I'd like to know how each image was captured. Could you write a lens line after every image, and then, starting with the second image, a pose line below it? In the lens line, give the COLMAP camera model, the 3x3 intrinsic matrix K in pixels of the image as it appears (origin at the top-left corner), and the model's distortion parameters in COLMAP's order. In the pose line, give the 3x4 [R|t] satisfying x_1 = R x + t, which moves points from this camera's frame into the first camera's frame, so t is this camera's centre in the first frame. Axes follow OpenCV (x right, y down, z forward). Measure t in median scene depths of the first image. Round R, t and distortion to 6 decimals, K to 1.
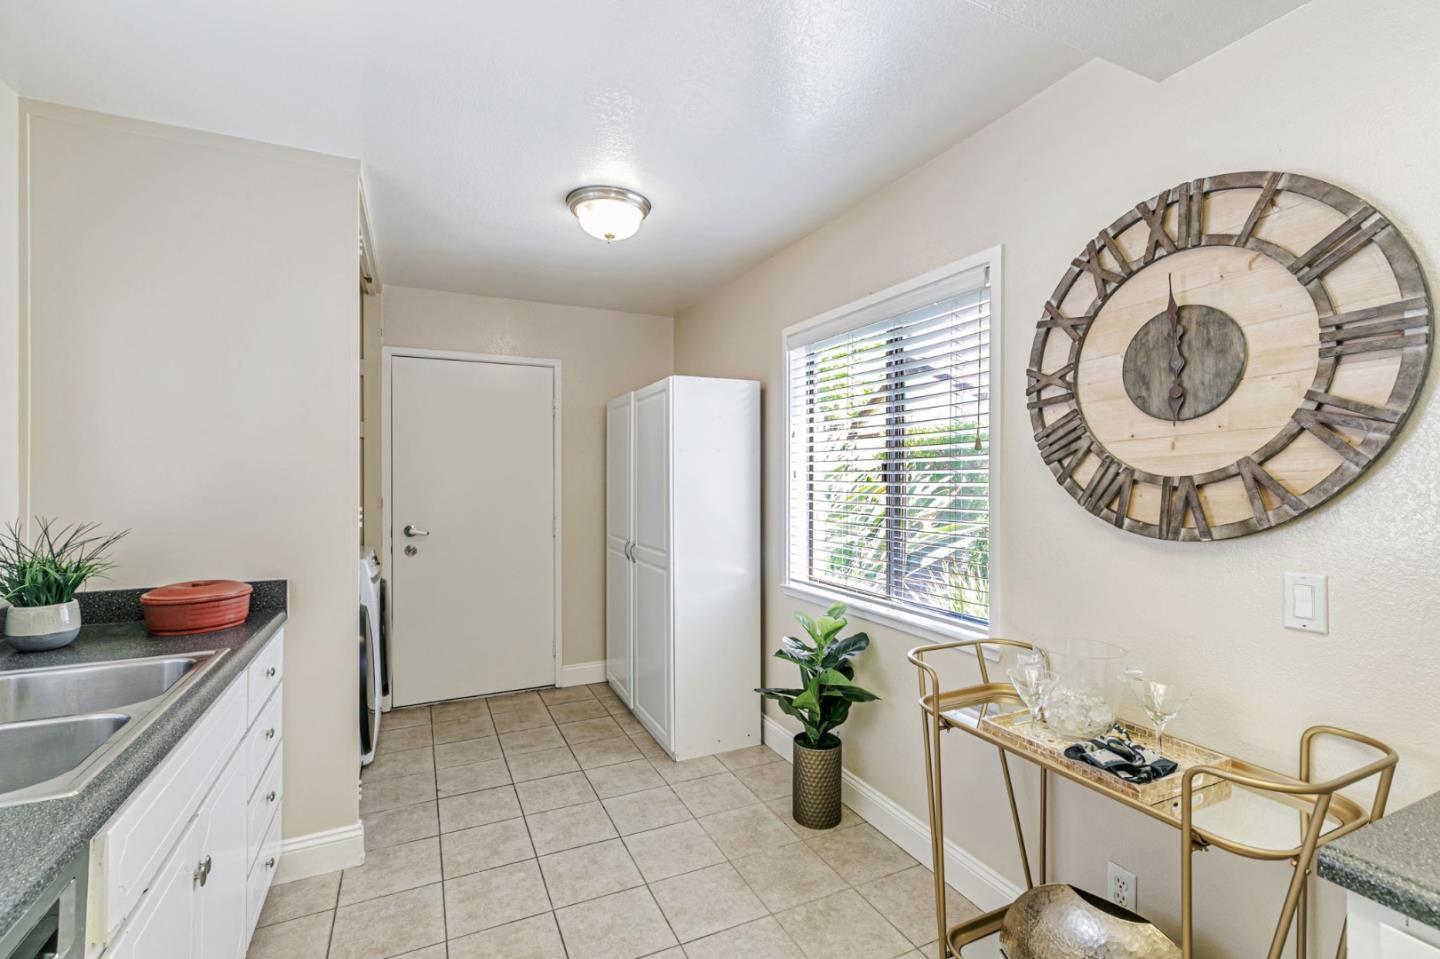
lens RADIAL K [[645.3, 0, 722.2], [0, 645.3, 477.5], [0, 0, 1]] dist [0.005468, -0.000238]
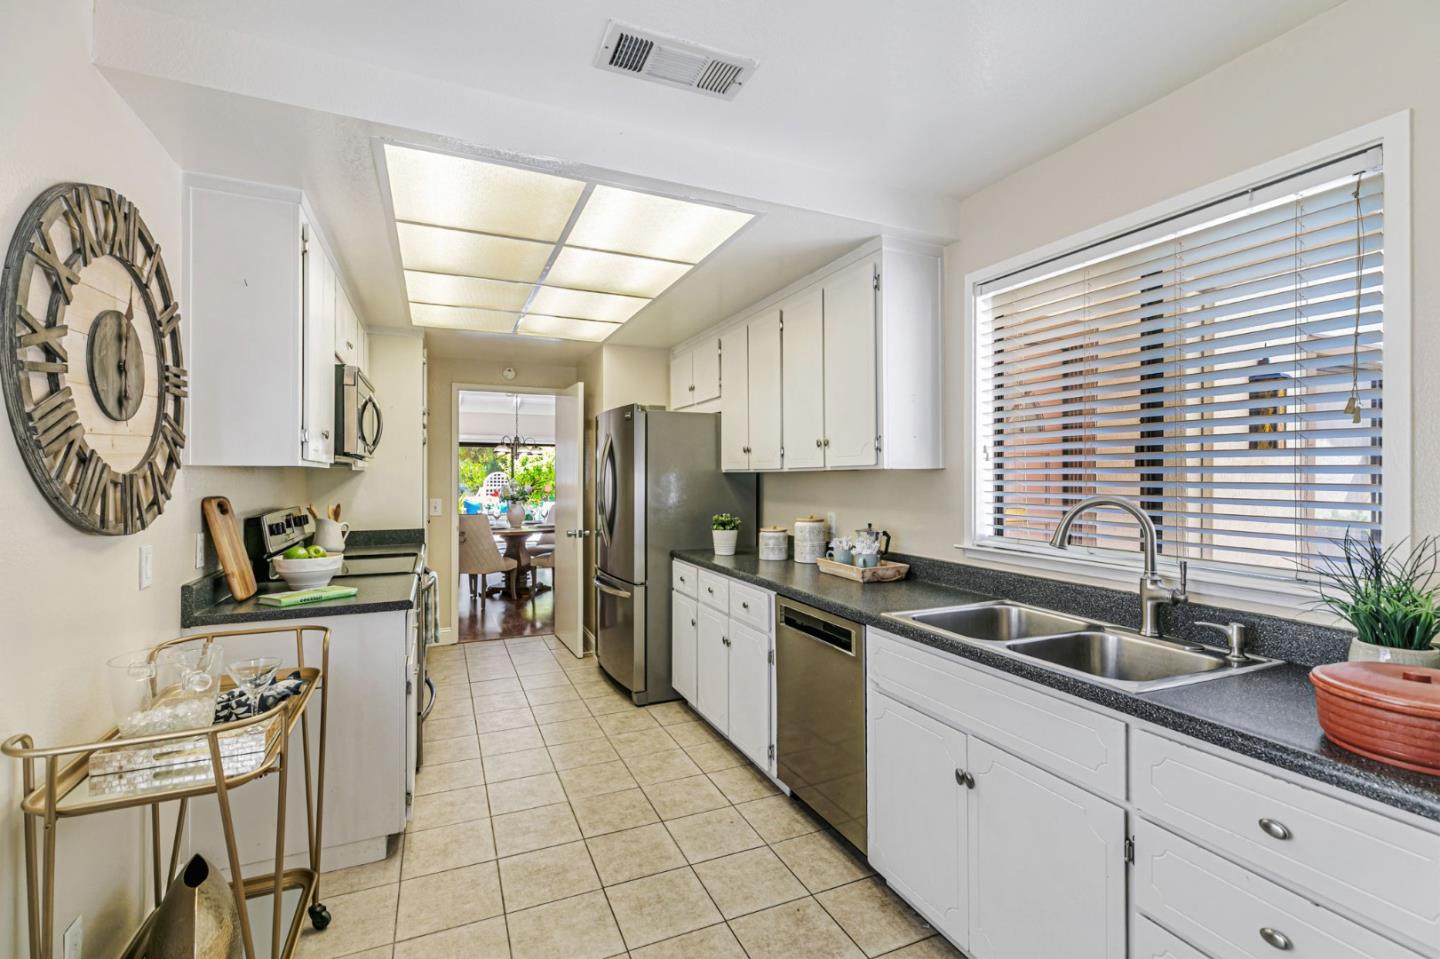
lens RADIAL K [[645.3, 0, 722.2], [0, 645.3, 477.5], [0, 0, 1]] dist [0.005468, -0.000238]
pose [[-0.999641, -0.002411, 0.026675, -0.149950], [-0.002375, 0.999996, 0.001372, -0.001087], [-0.026679, 0.001309, -0.999643, 1.016234]]
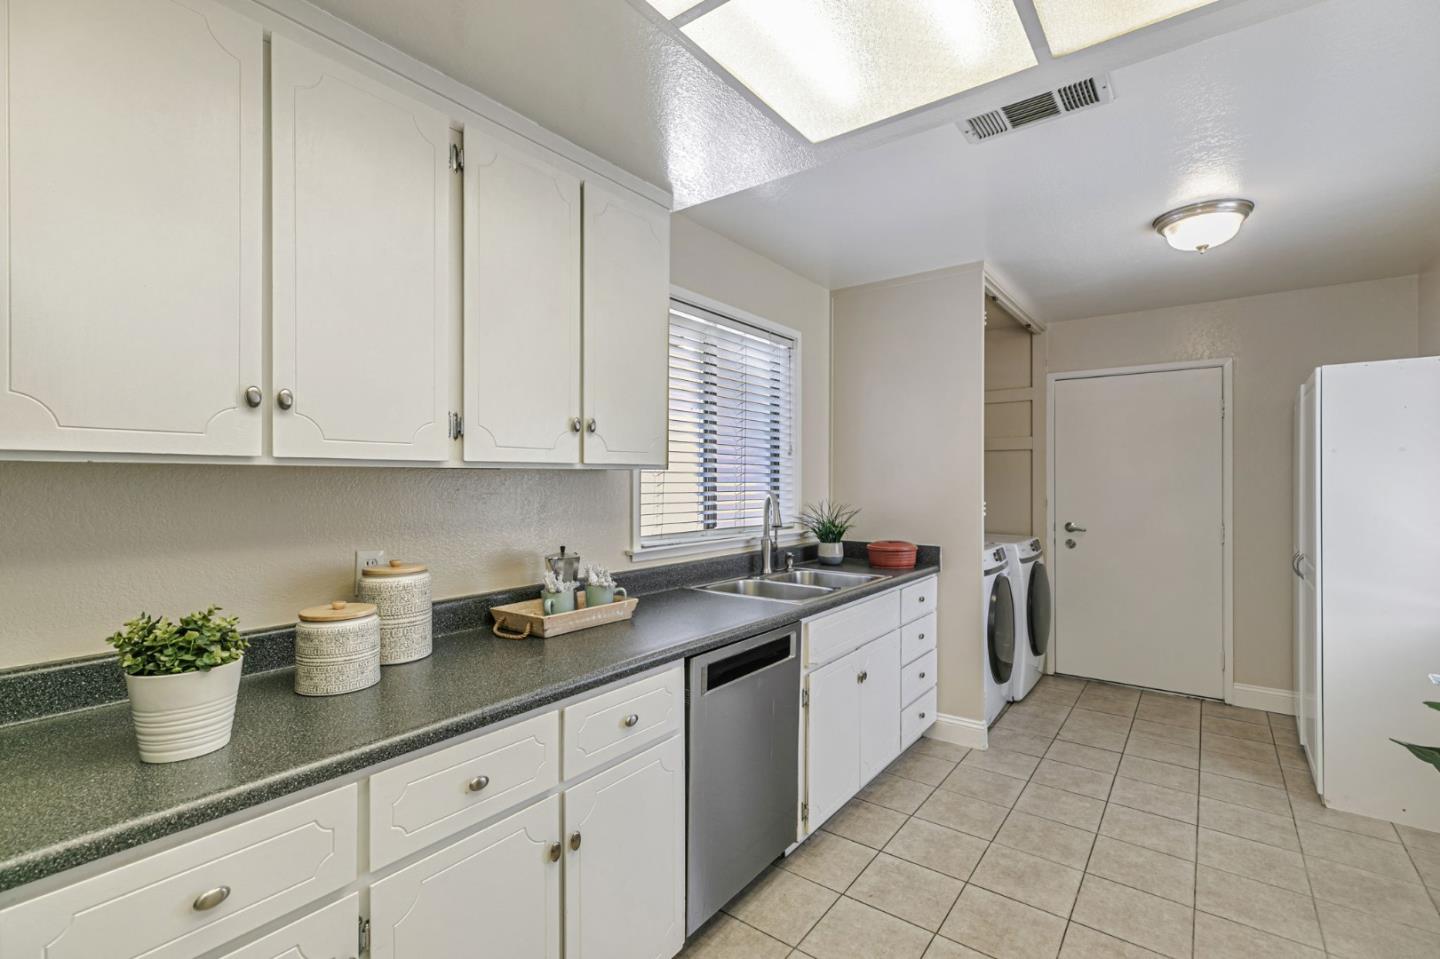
lens RADIAL K [[649.5, 0, 723.9], [0, 649.5, 479.2], [0, 0, 1]] dist [0.005509, 0.000140]
pose [[0.469162, 0.001508, -0.883111, 0.340420], [-0.004389, 0.999990, -0.000624, -0.000781], [0.883101, 0.004169, 0.469164, -0.143552]]
